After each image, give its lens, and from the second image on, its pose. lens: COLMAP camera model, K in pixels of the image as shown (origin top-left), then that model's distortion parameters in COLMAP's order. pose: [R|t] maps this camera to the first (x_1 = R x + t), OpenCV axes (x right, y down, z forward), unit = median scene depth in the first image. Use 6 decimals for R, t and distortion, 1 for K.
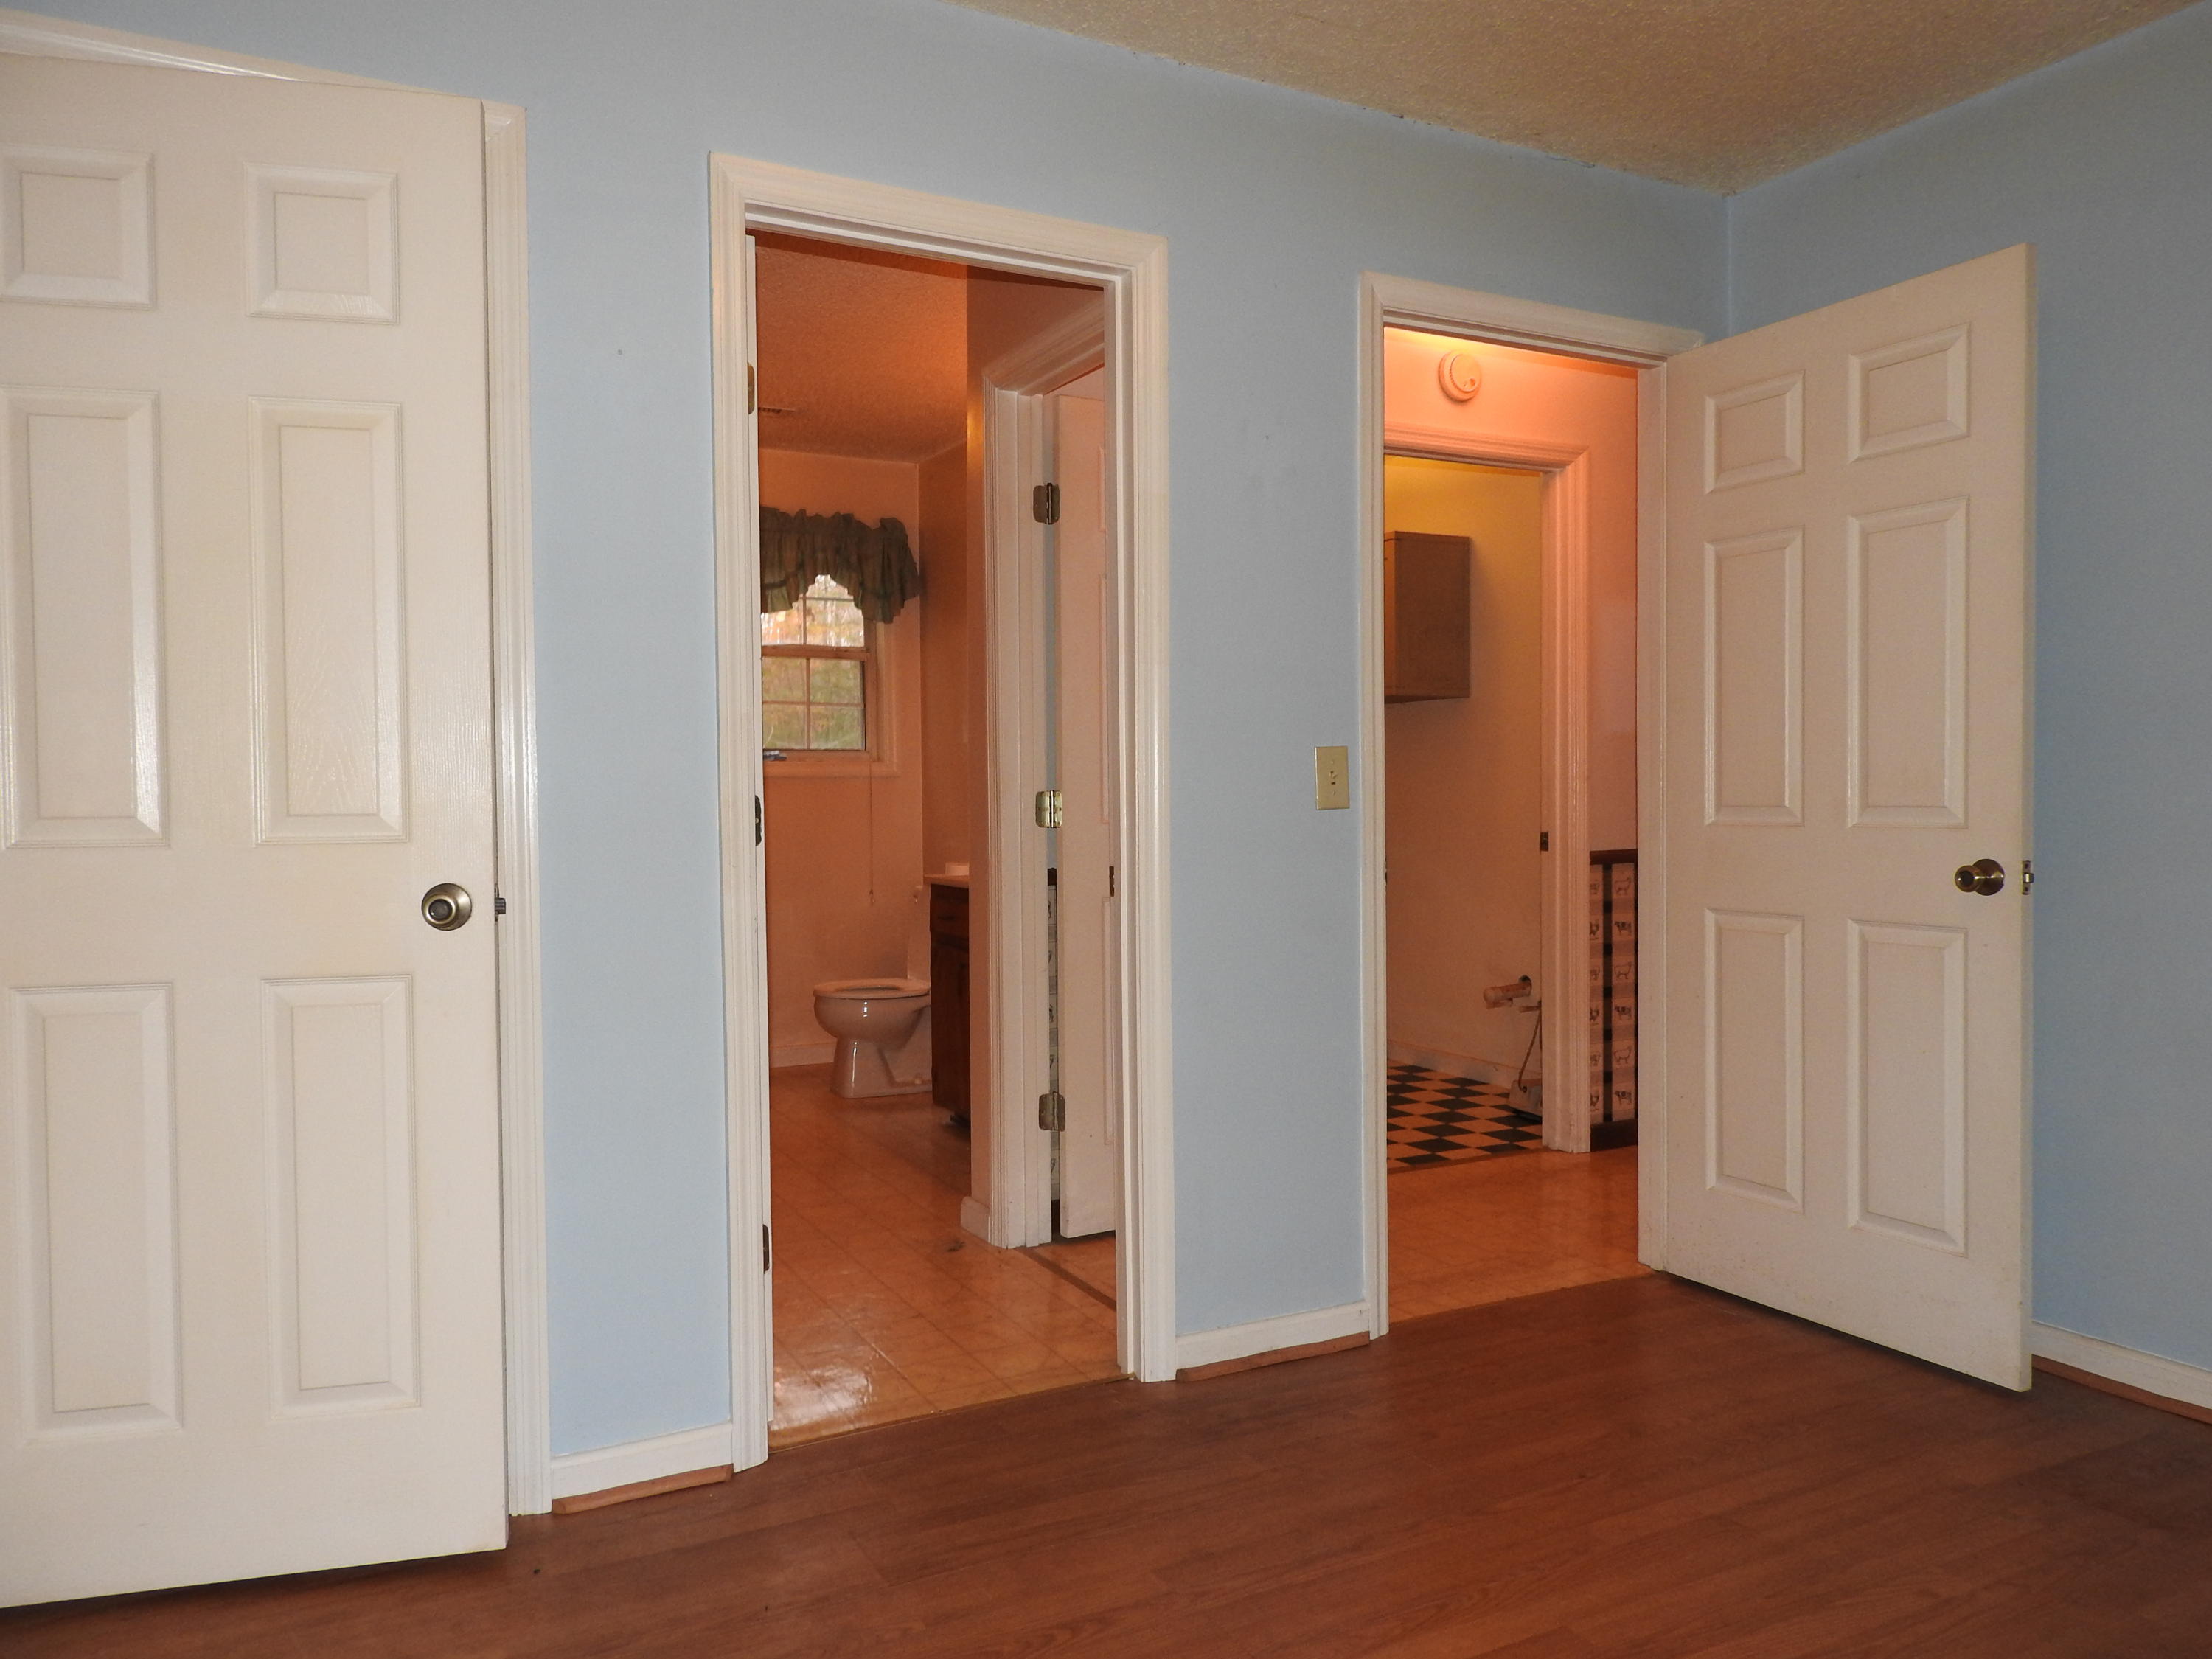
lens RADIAL K [[1558.9, 0, 1106.0], [0, 1558.9, 829.5], [0, 0, 1]] dist [0.001194, -0.005755]
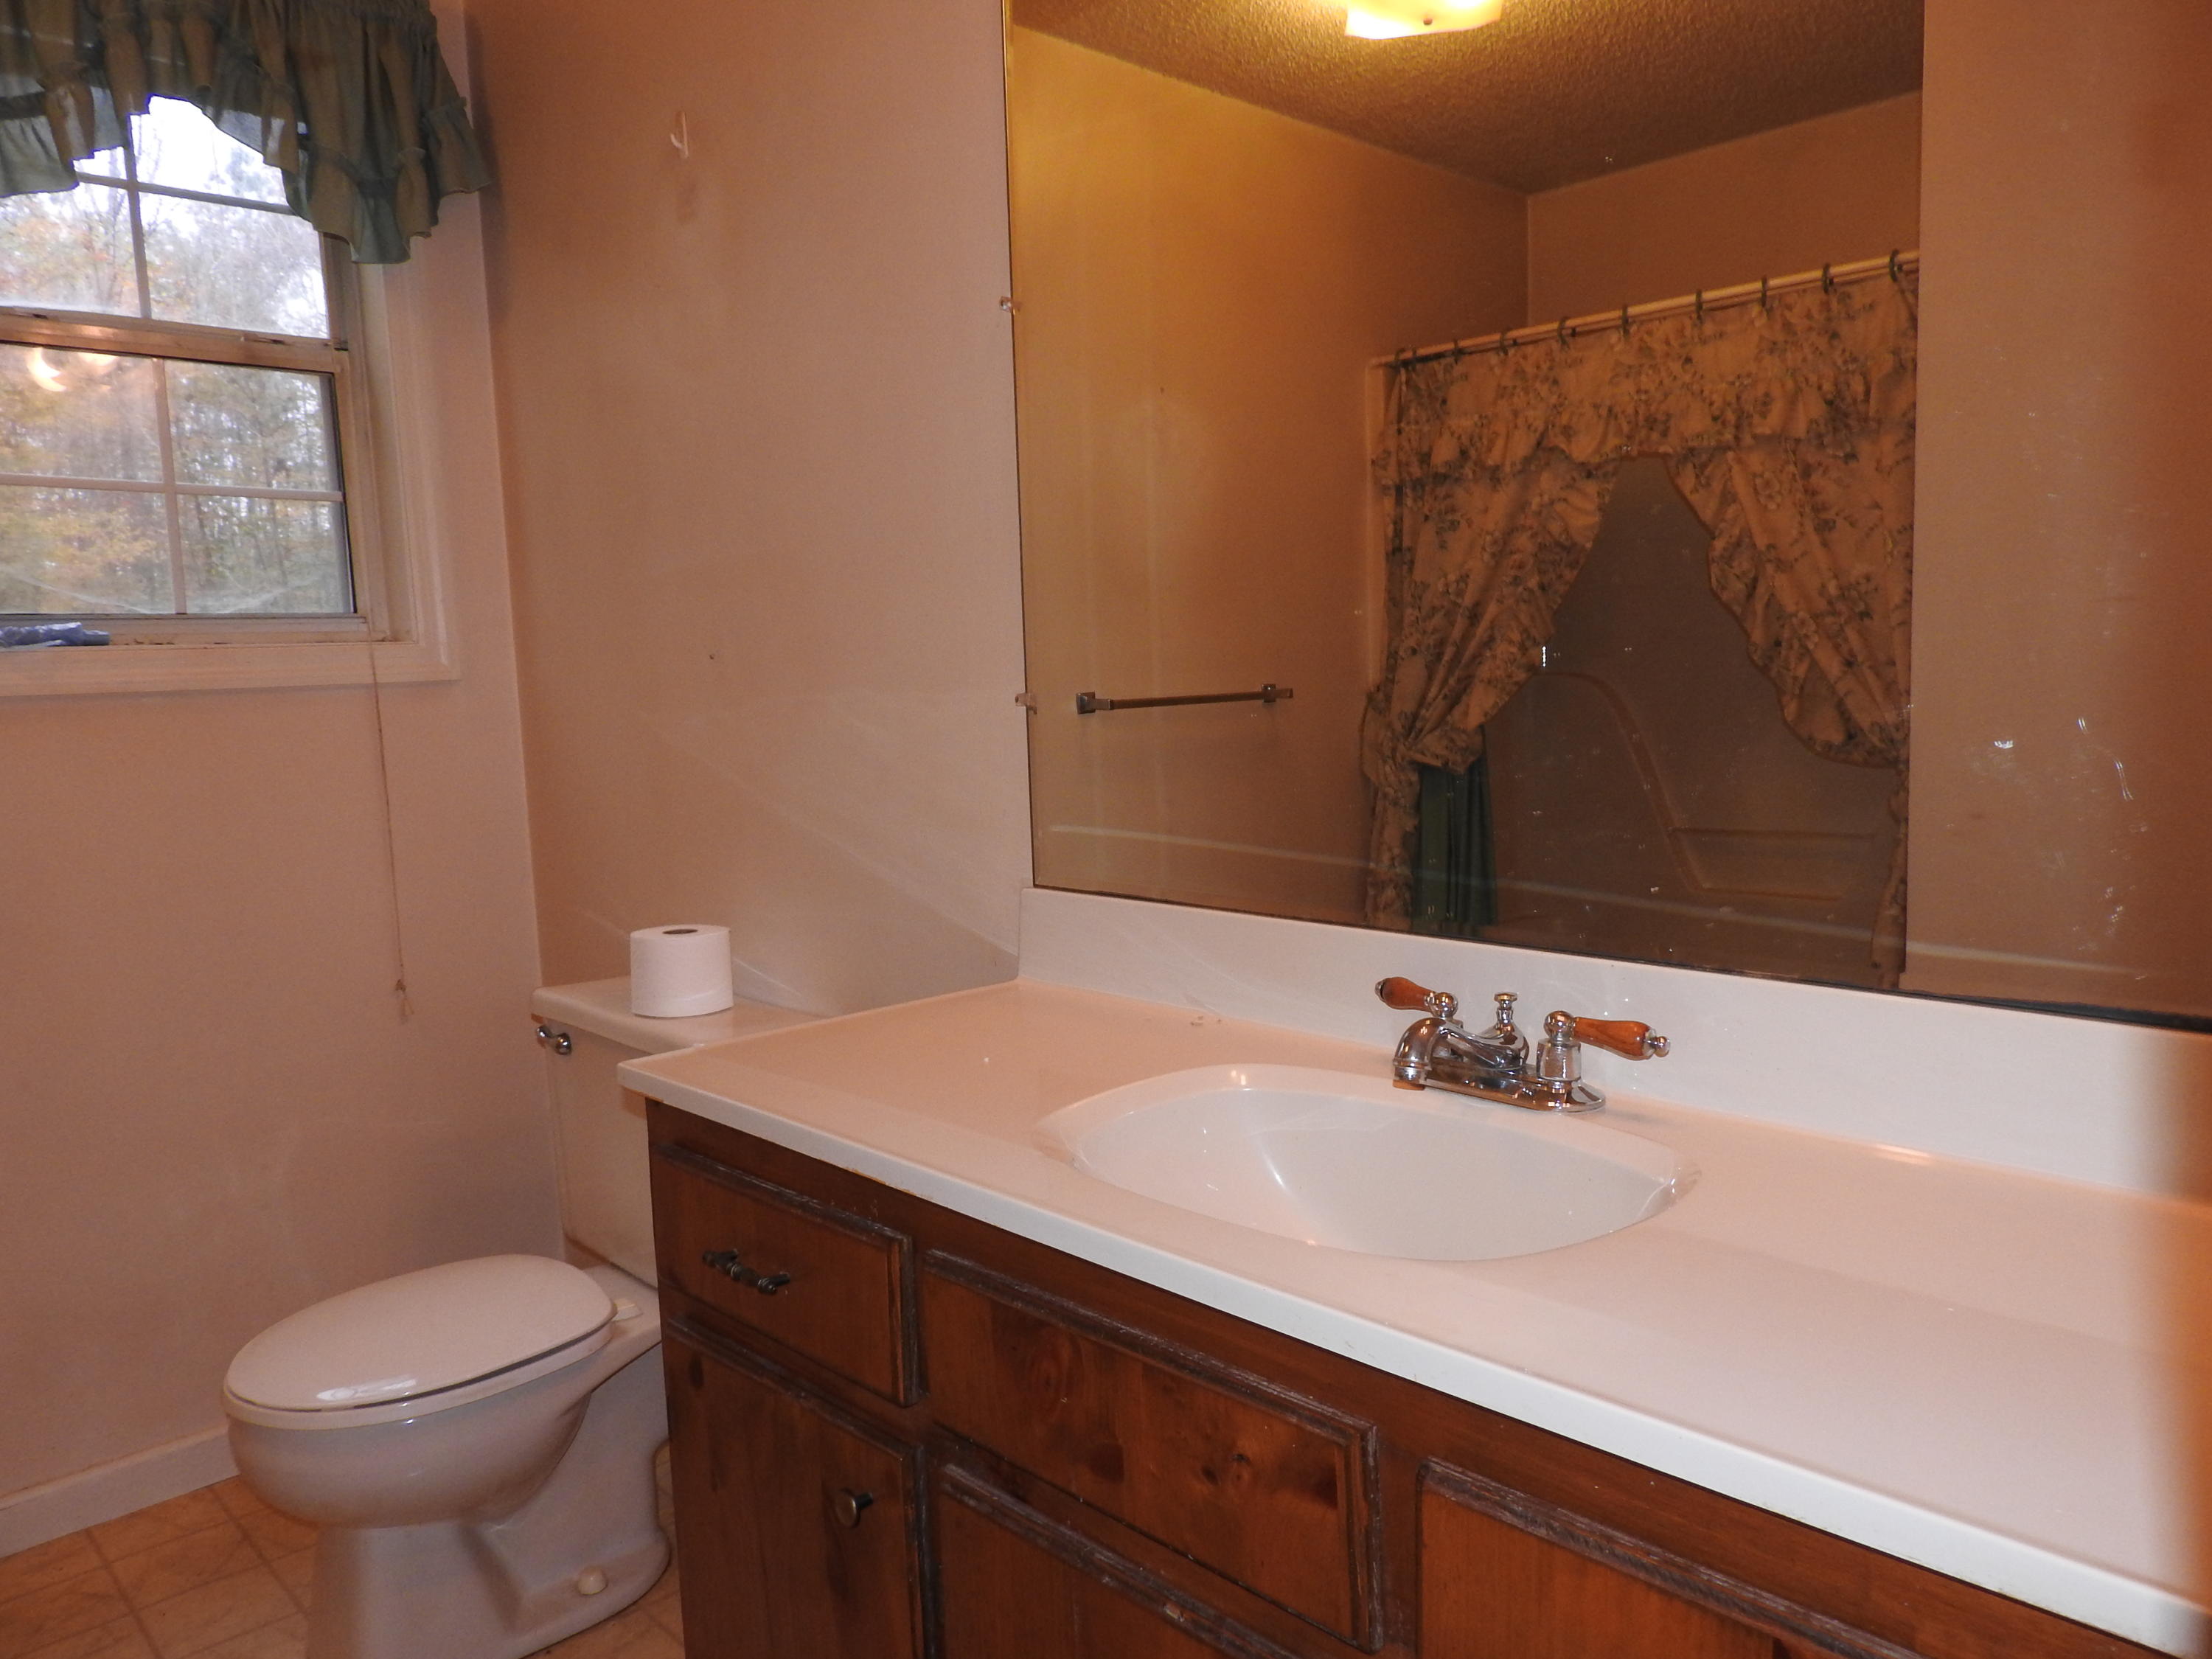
lens RADIAL K [[1558.9, 0, 1106.0], [0, 1558.9, 829.5], [0, 0, 1]] dist [0.001194, -0.005755]
pose [[0.960145, -0.057512, 0.273523, -0.087570], [0.031023, 0.994483, 0.100205, -0.031741], [-0.277777, -0.087726, 0.956632, 0.594876]]
